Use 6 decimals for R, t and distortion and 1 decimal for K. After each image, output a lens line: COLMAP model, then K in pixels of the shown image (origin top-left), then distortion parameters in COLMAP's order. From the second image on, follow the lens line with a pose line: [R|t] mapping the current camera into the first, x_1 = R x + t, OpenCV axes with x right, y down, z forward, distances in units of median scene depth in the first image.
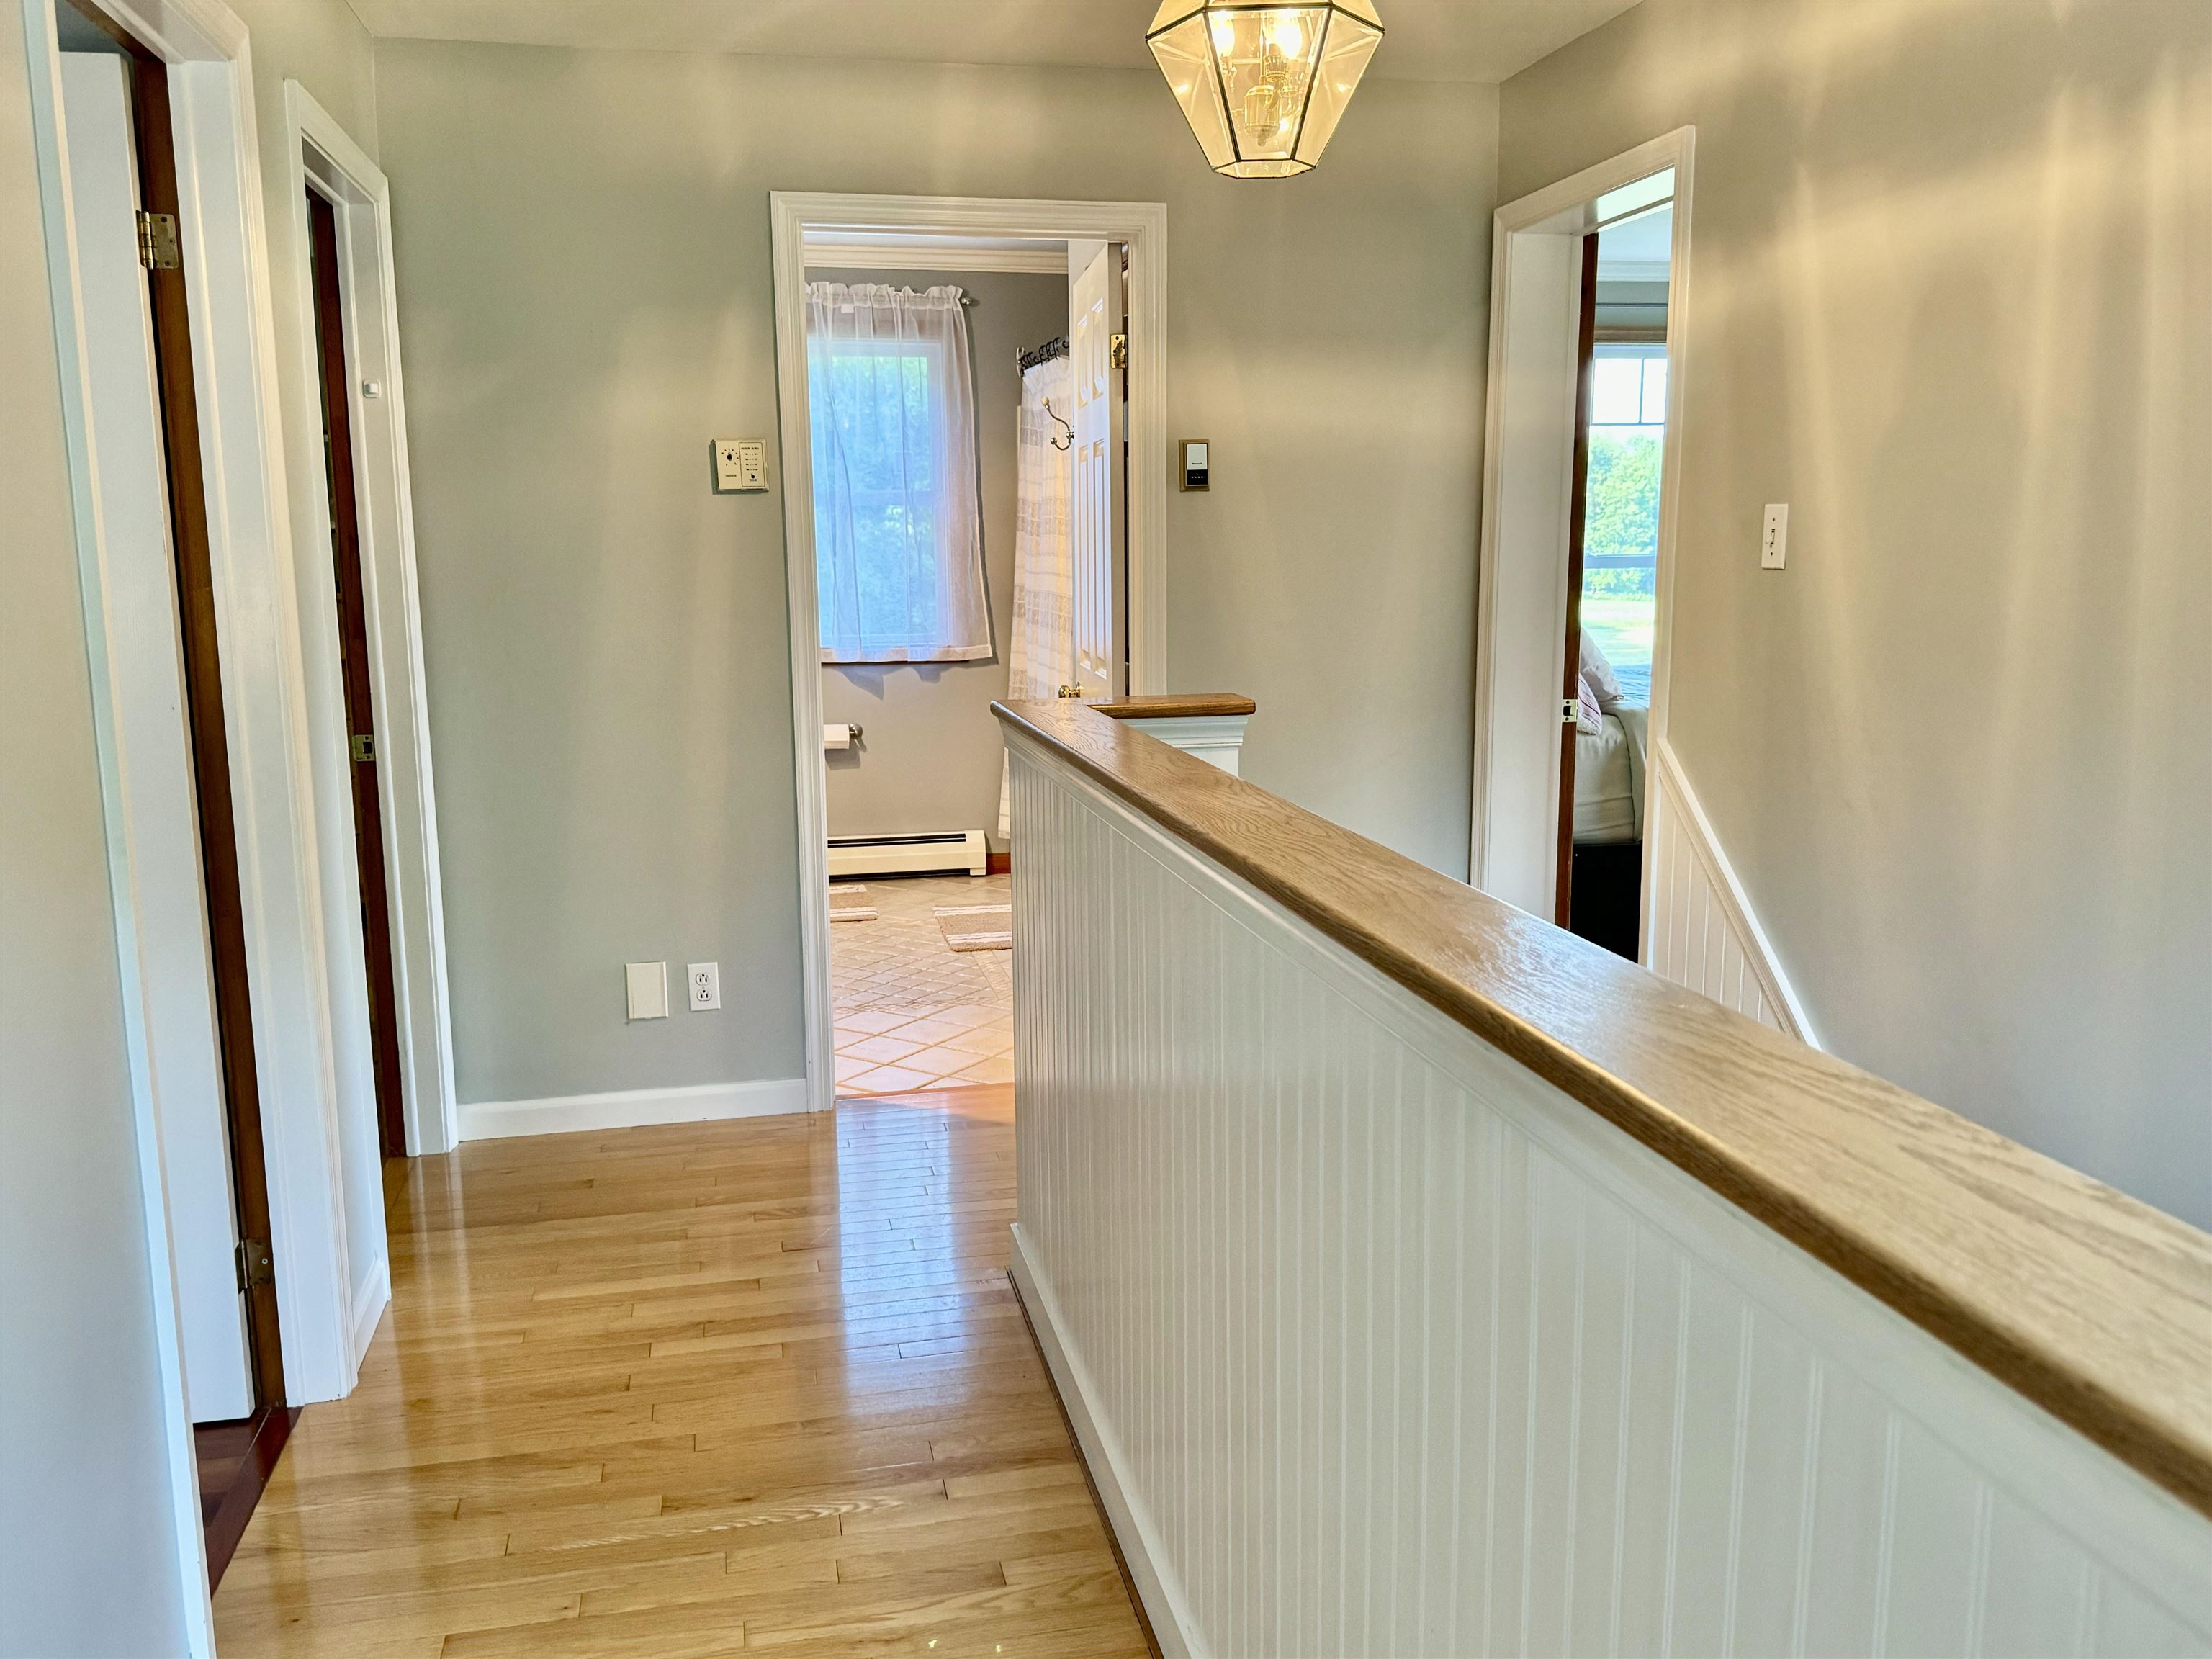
lens RADIAL K [[1828.2, 0, 1107.4], [0, 1828.2, 830.9], [0, 0, 1]] dist [-0.001418, -0.000104]
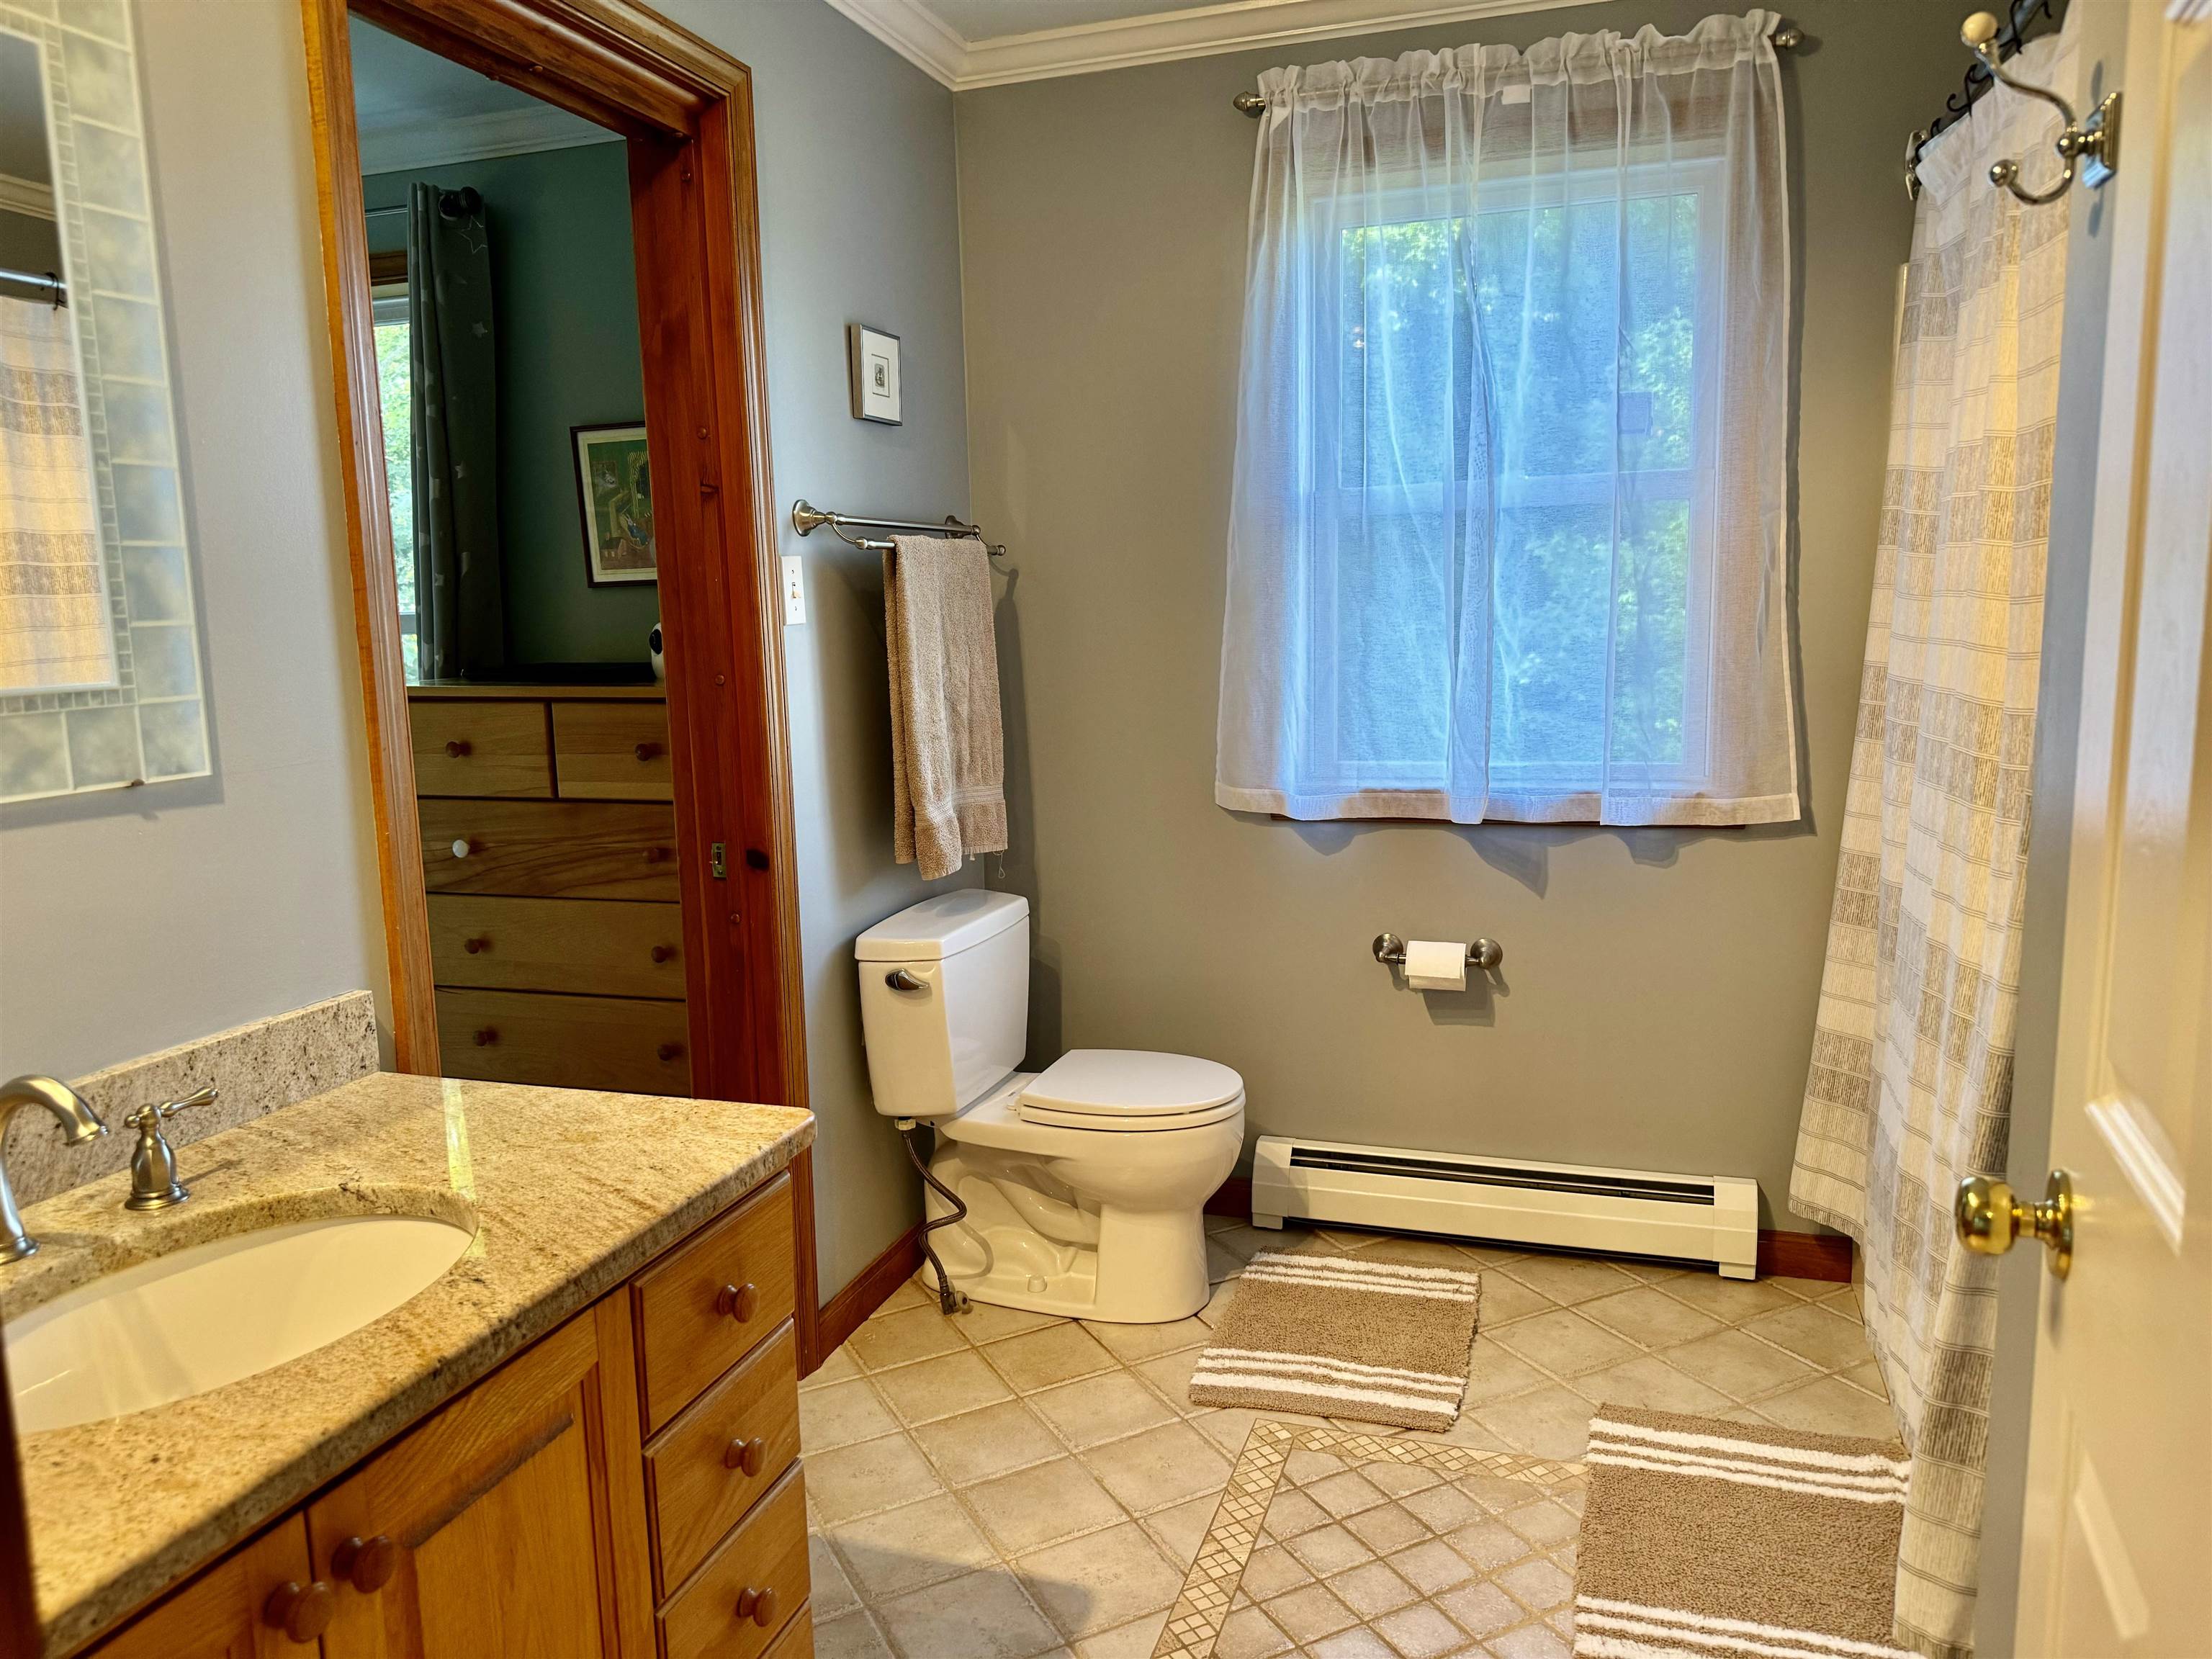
lens RADIAL K [[1567.0, 0, 1055.2], [0, 1567.0, 827.8], [0, 0, 1]] dist [0.003553, -0.001397]
pose [[0.851562, 0.061805, -0.520597, -0.017315], [-0.069921, 0.997544, 0.004055, -0.083342], [0.519570, 0.032947, 0.853793, 0.575458]]
